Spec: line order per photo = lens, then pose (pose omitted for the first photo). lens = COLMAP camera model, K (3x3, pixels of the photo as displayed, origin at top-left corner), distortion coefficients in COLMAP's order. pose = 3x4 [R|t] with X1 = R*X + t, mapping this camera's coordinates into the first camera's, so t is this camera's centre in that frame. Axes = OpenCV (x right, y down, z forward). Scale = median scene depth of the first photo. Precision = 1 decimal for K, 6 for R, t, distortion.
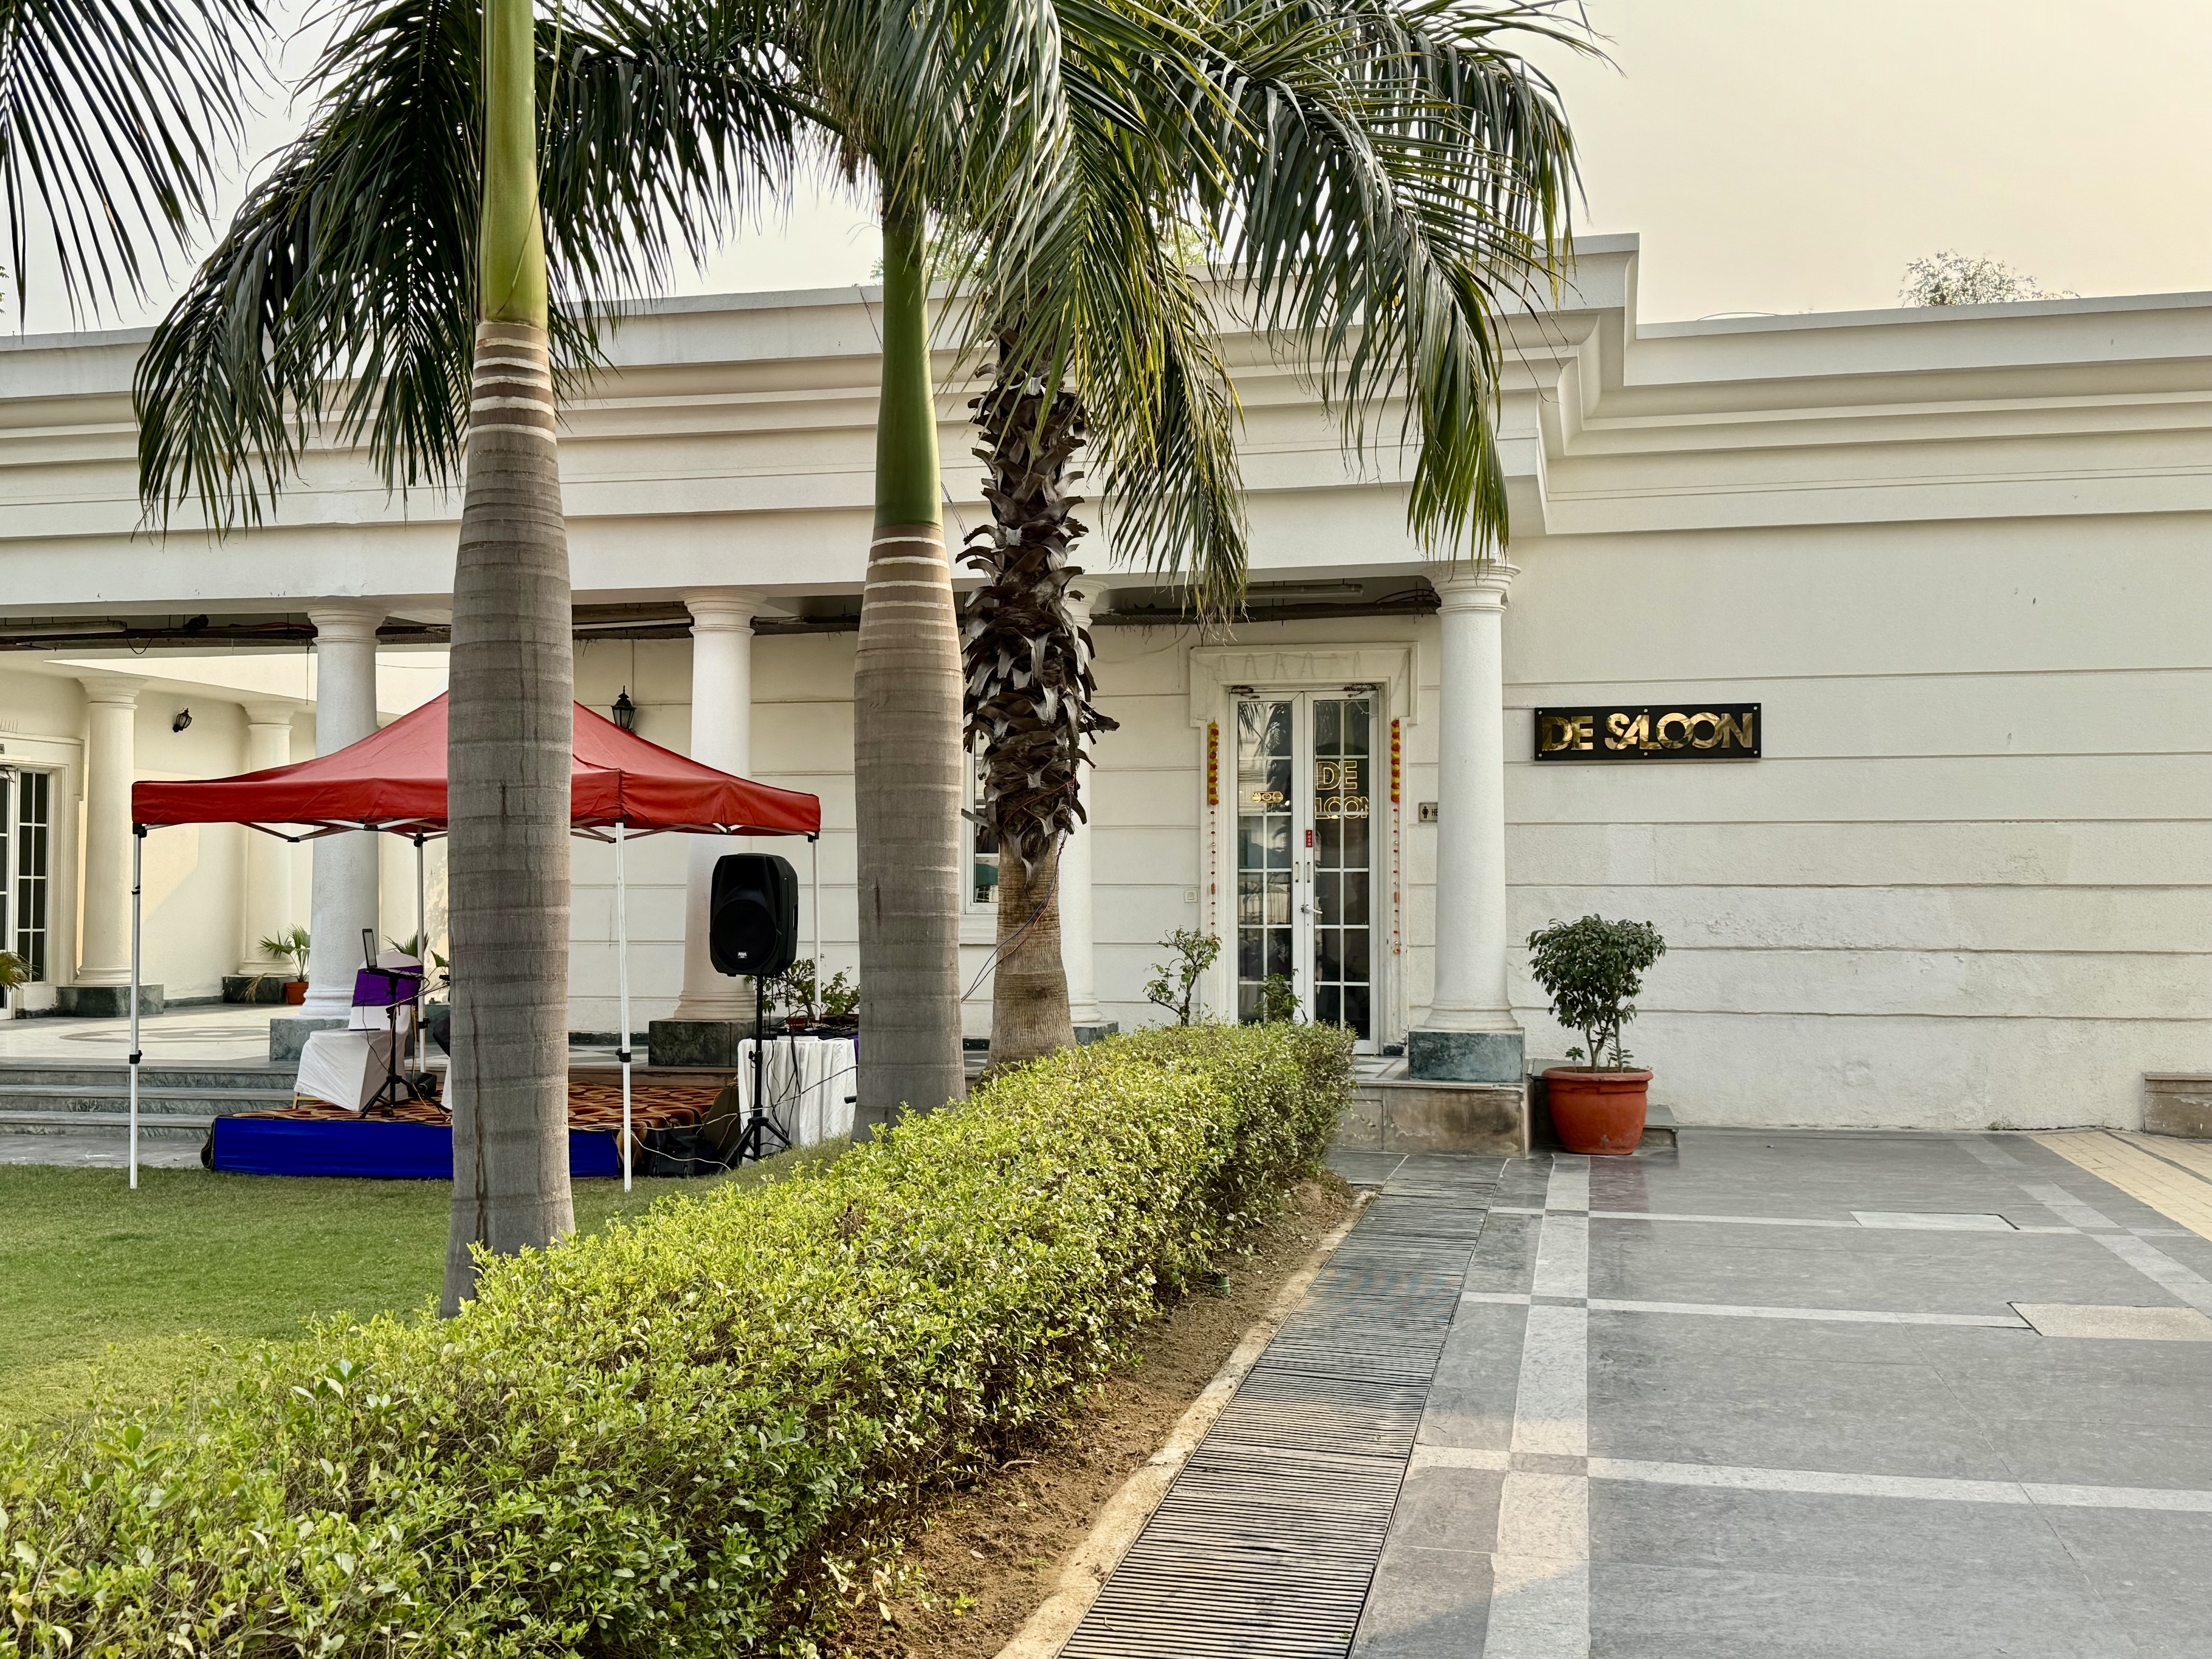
lens RADIAL K [[2118.4, 0, 1094.9], [0, 2118.4, 837.3], [0, 0, 1]] dist [0.087966, 0.000000]
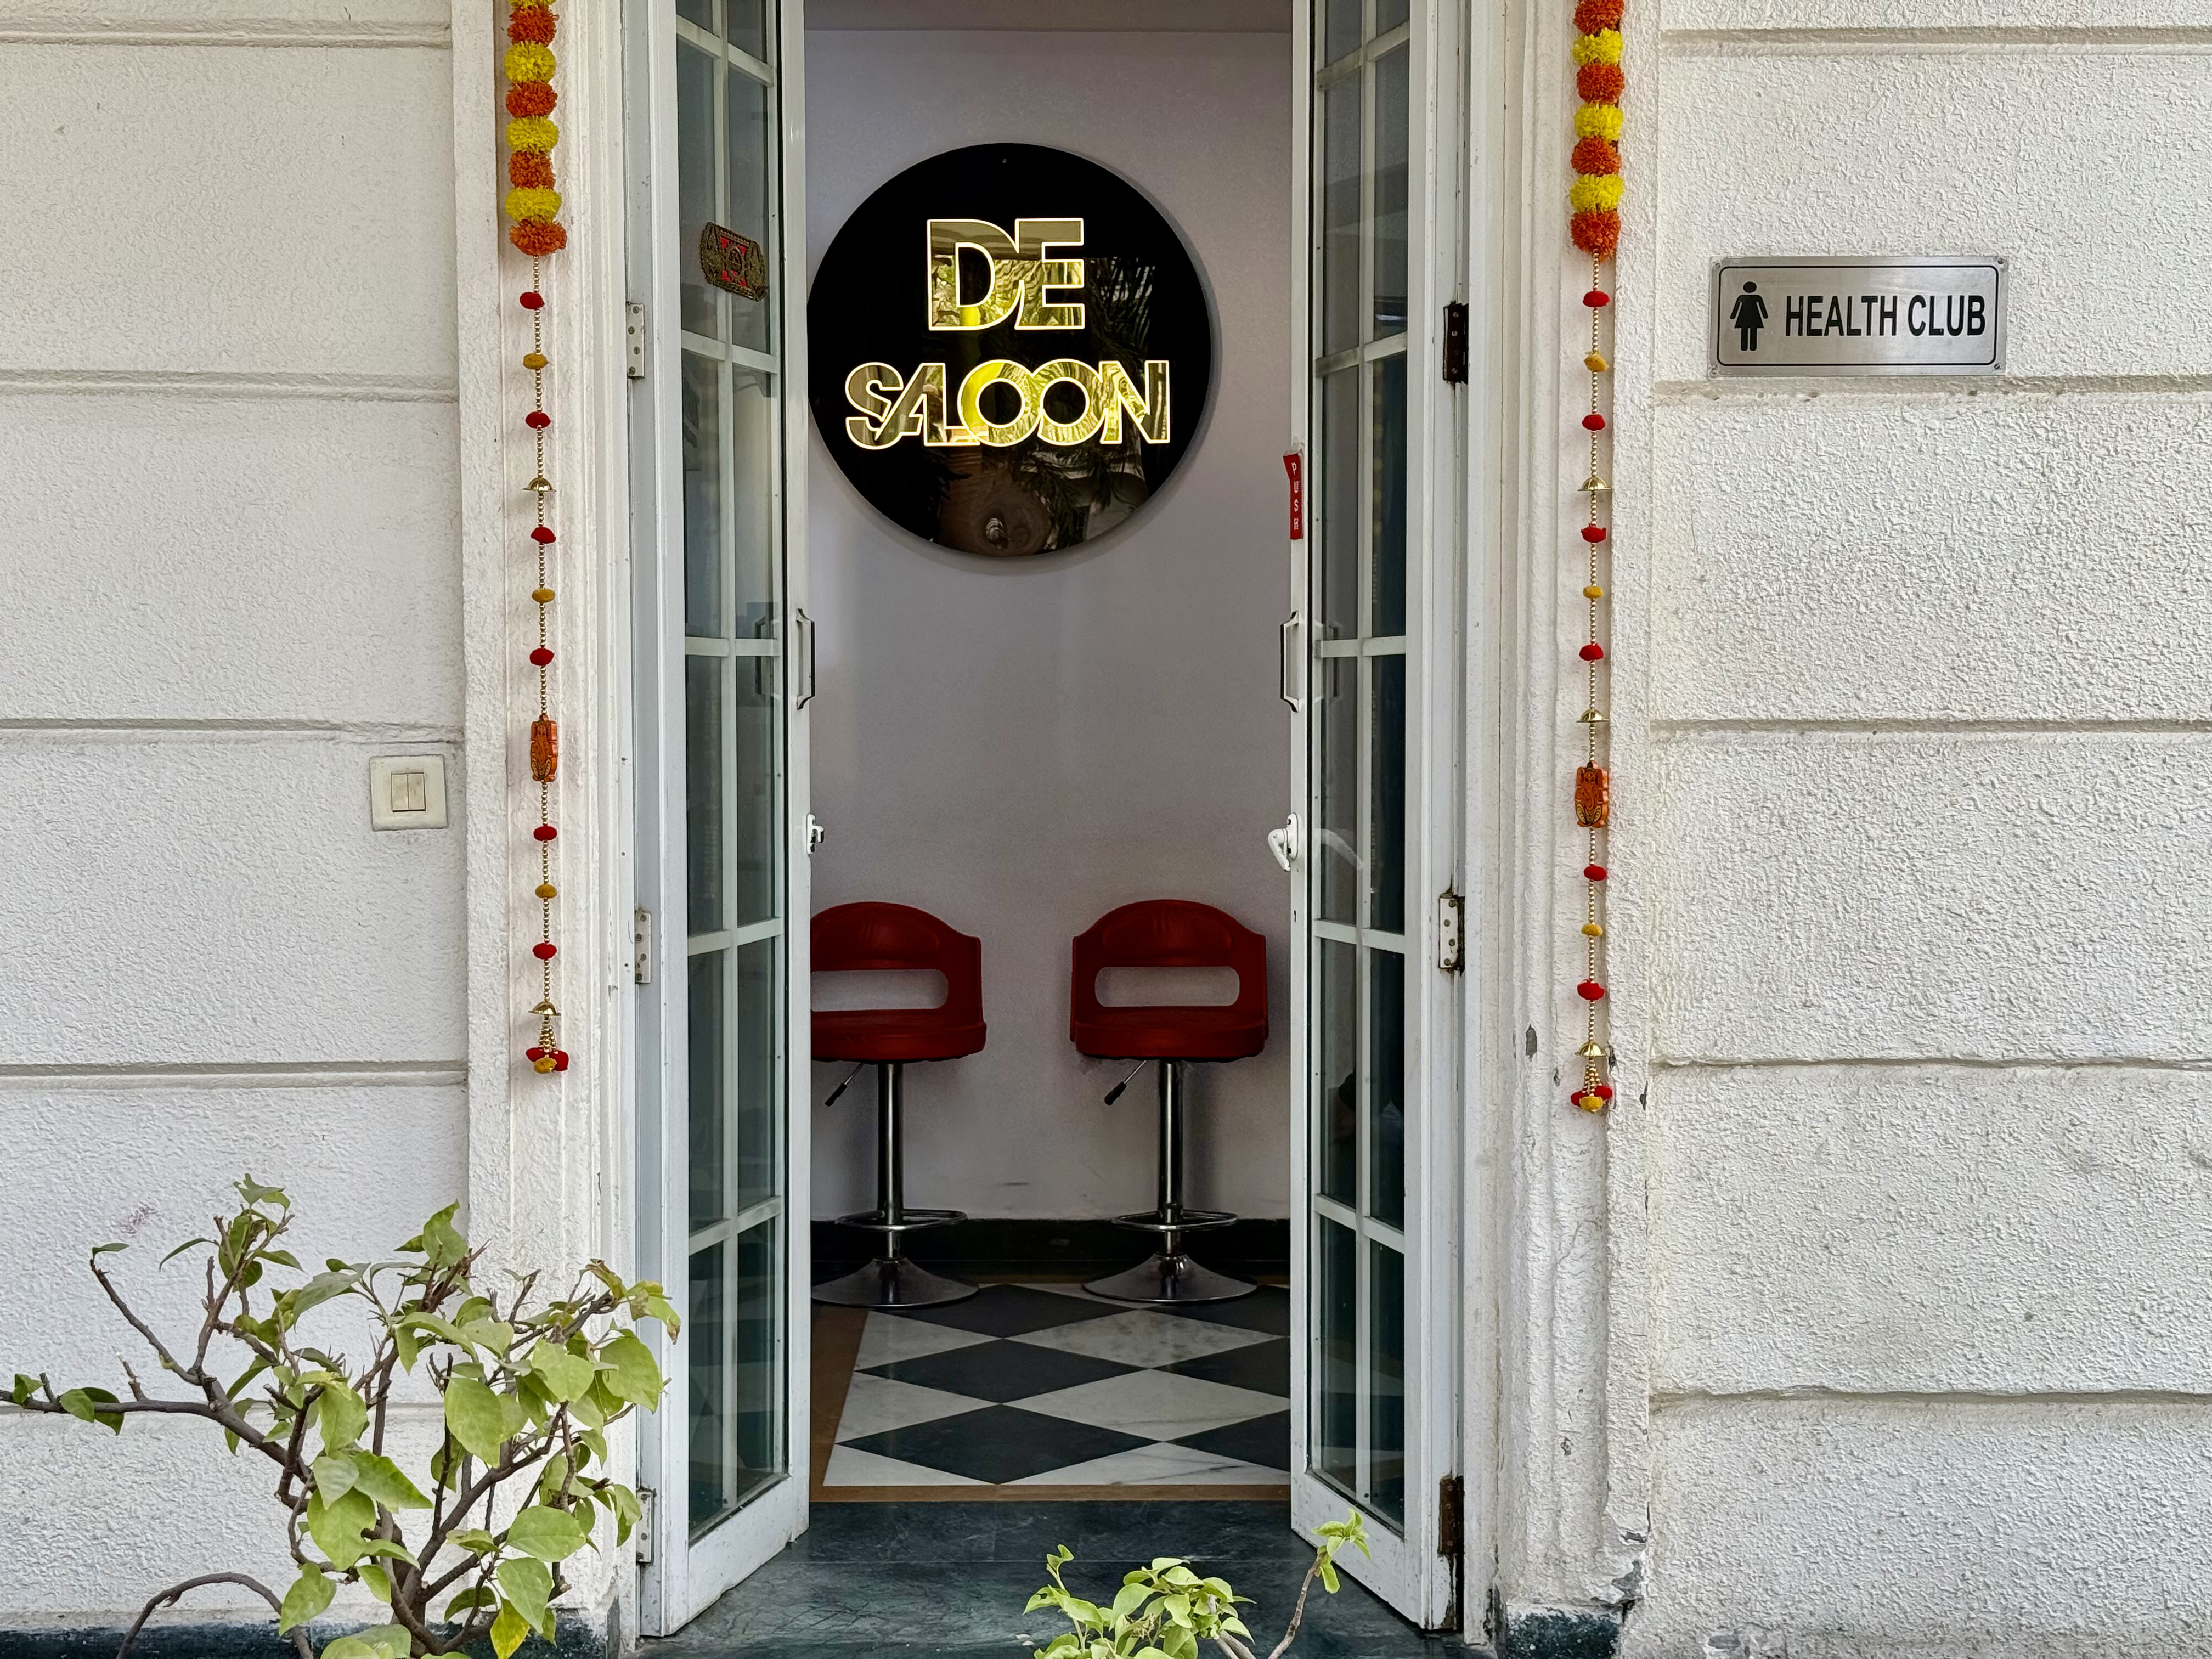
lens RADIAL K [[3102.6, 0, 1126.7], [0, 3102.6, 883.1], [0, 0, 1]] dist [0.142912, 0.000000]
pose [[0.966983, -0.015669, 0.254359, 0.040040], [-0.005779, 0.996503, 0.083355, 0.014882], [-0.254775, -0.082073, 0.963511, 0.802955]]
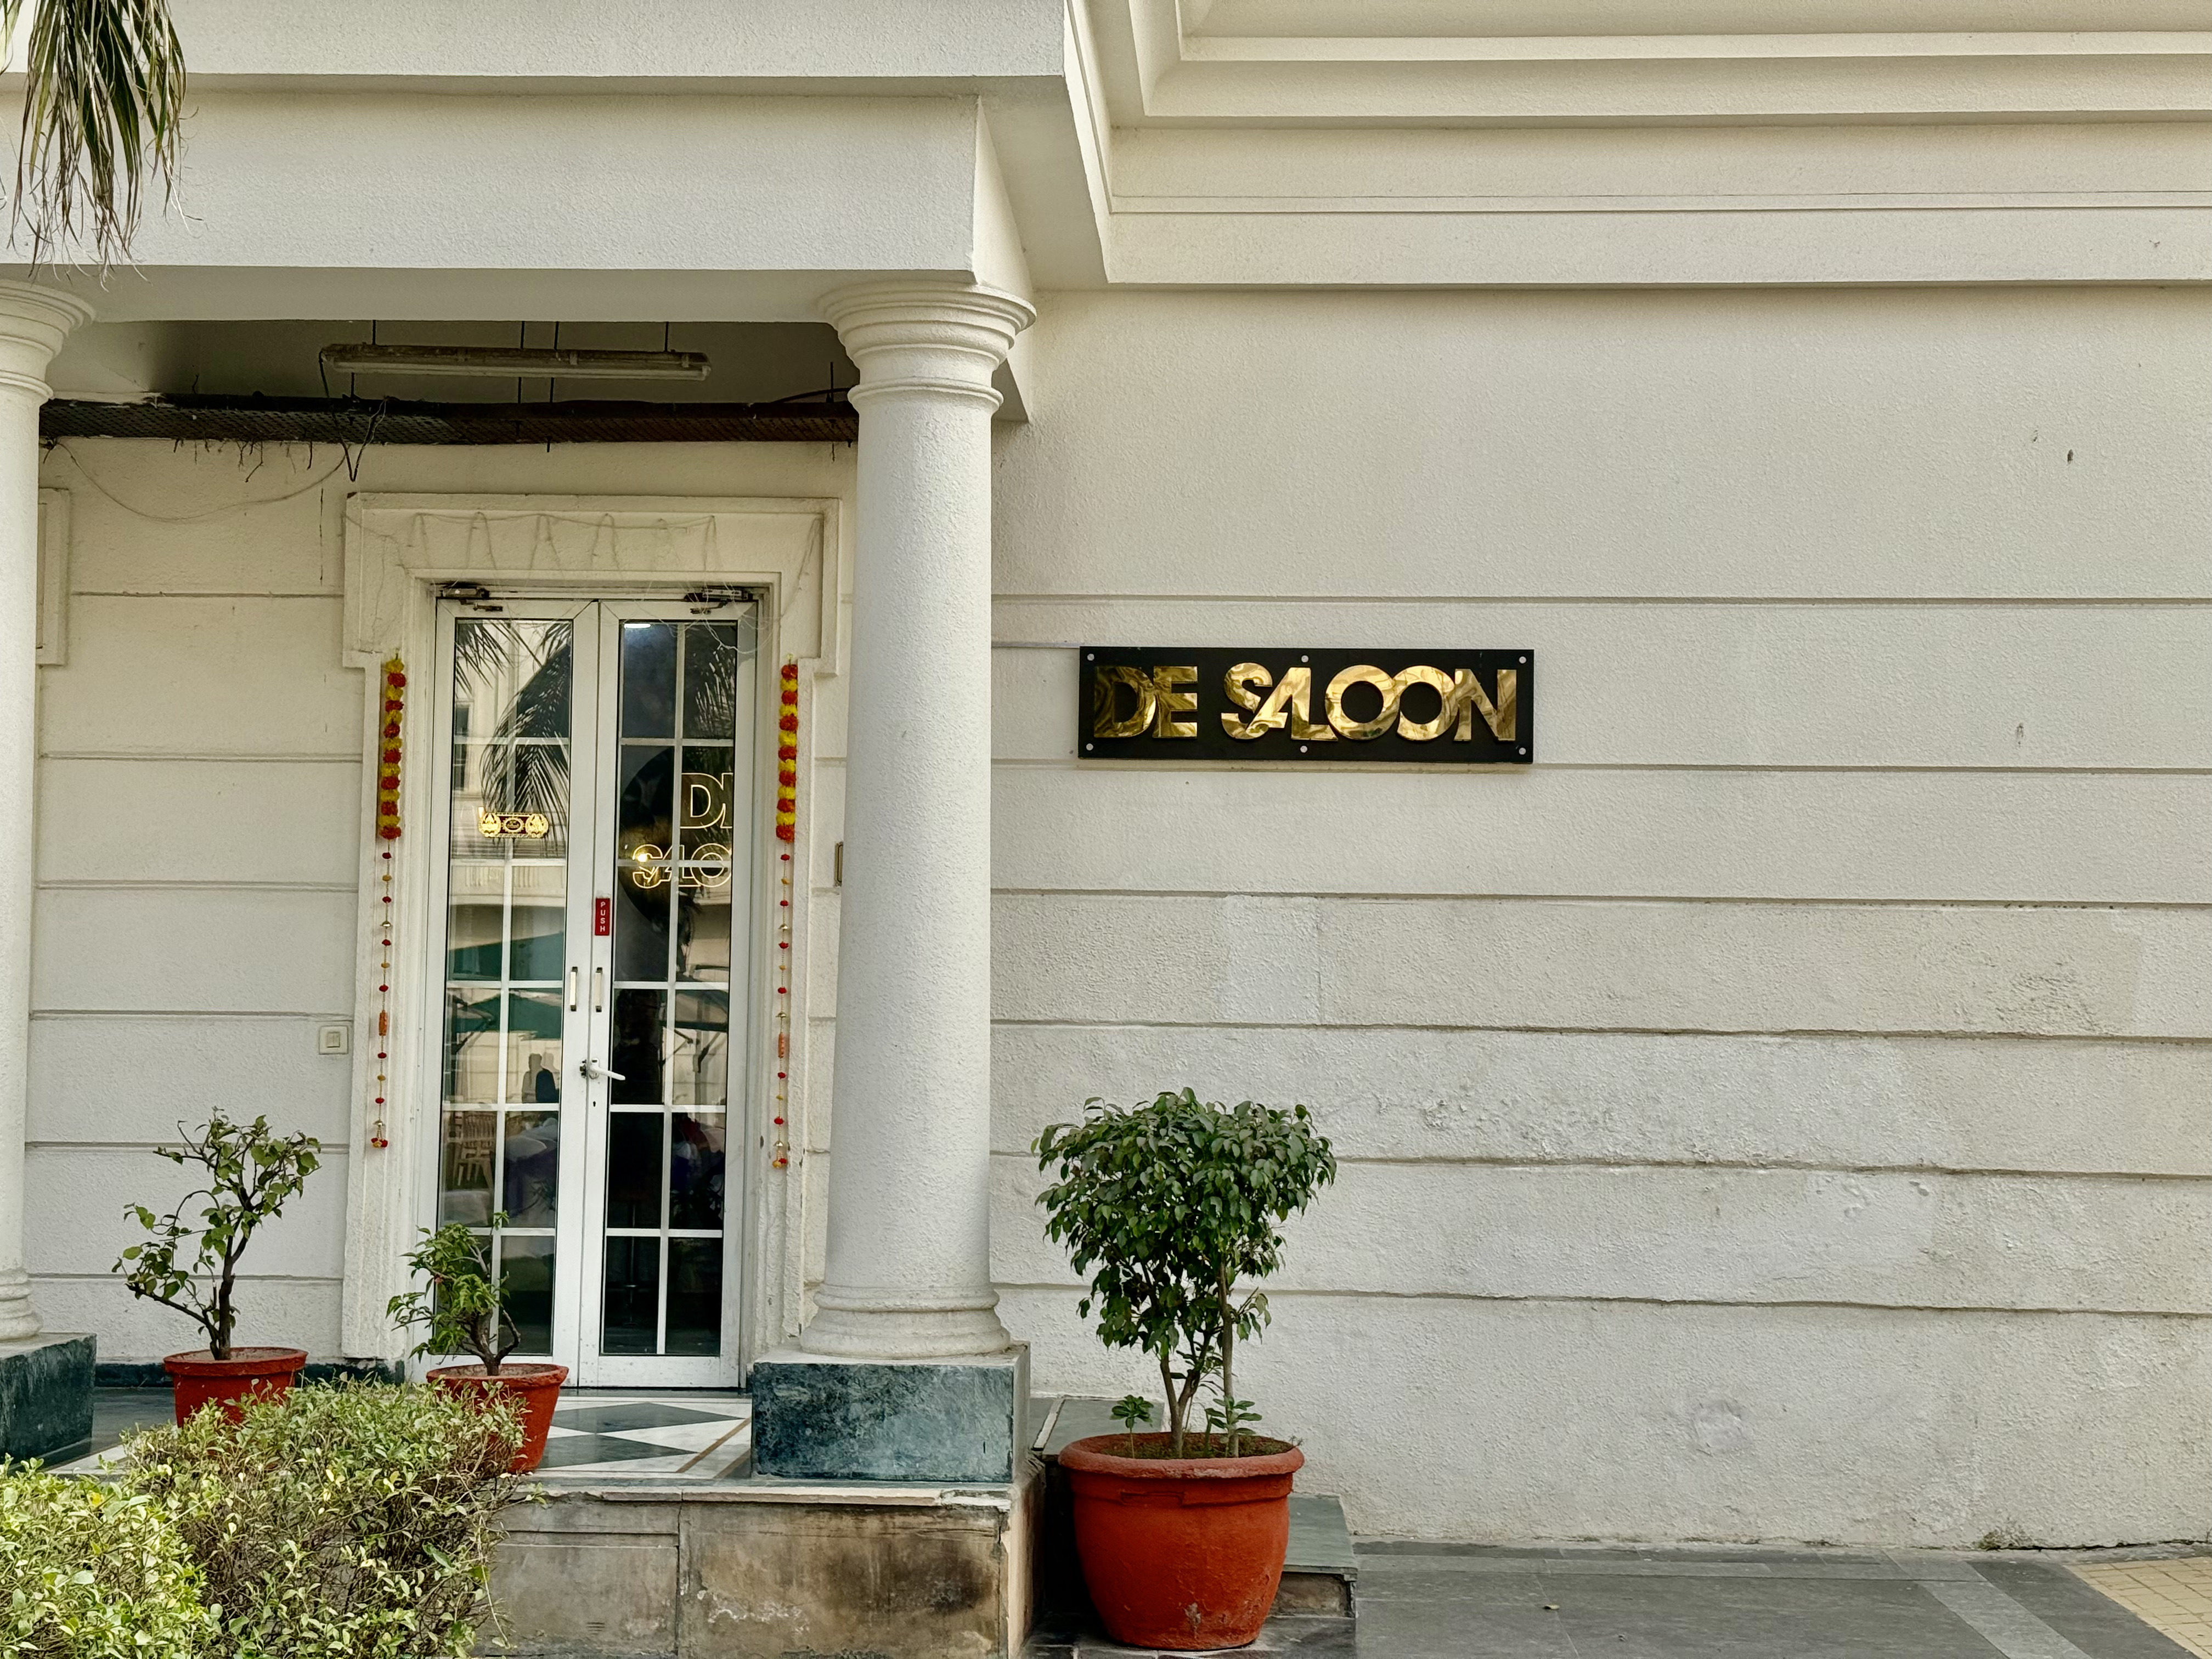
lens RADIAL K [[3102.6, 0, 1117.7], [0, 3102.6, 828.0], [0, 0, 1]] dist [0.142912, 0.000000]
pose [[0.982473, 0.024921, 0.184733, 0.092571], [-0.017354, 0.998947, -0.042469, 0.008882], [-0.185597, 0.038519, 0.981871, 0.336849]]
